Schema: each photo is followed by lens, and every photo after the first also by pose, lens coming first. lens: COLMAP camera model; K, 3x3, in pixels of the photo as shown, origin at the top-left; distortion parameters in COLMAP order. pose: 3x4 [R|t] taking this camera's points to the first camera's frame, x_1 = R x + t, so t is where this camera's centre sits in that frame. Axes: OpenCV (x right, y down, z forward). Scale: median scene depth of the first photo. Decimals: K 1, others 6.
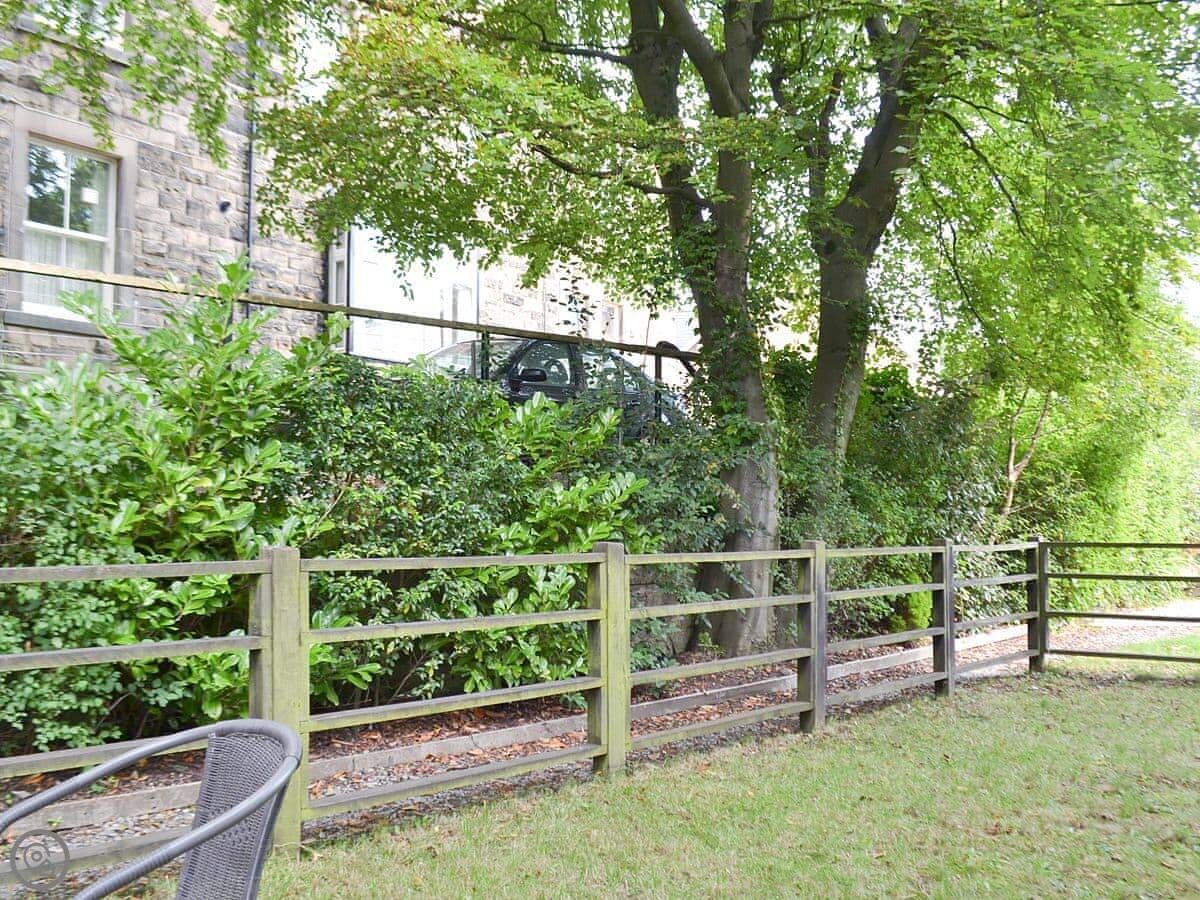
lens RADIAL K [[1174.8, 0, 582.8], [0, 1174.8, 490.2], [0, 0, 1]] dist [-0.061847, -0.004313]
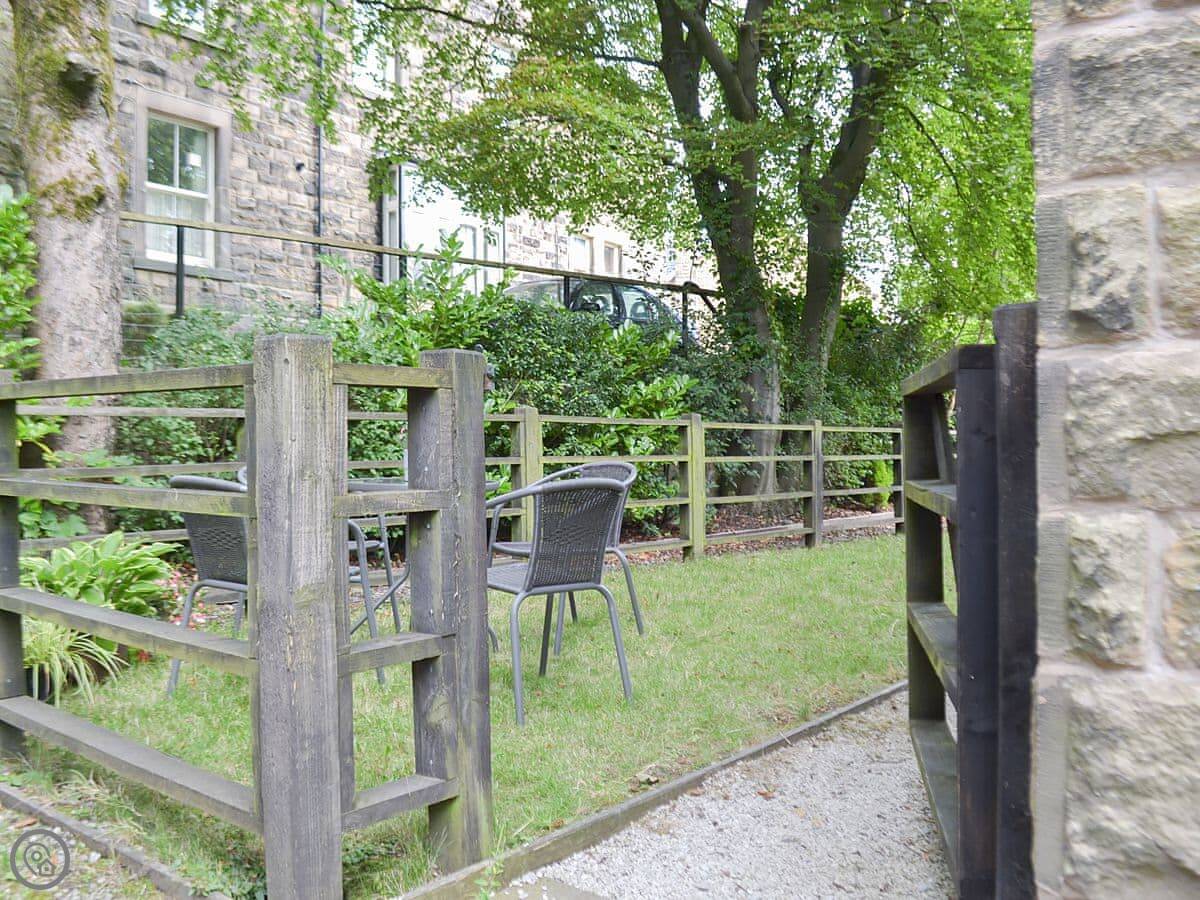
lens RADIAL K [[1019.3, 0, 618.6], [0, 1019.3, 441.6], [0, 0, 1]] dist [-0.067664, 0.000387]
pose [[0.999559, -0.008736, 0.028378, -0.037855], [0.007773, 0.999396, 0.033864, 0.011378], [-0.028657, -0.033629, 0.999023, -0.121885]]
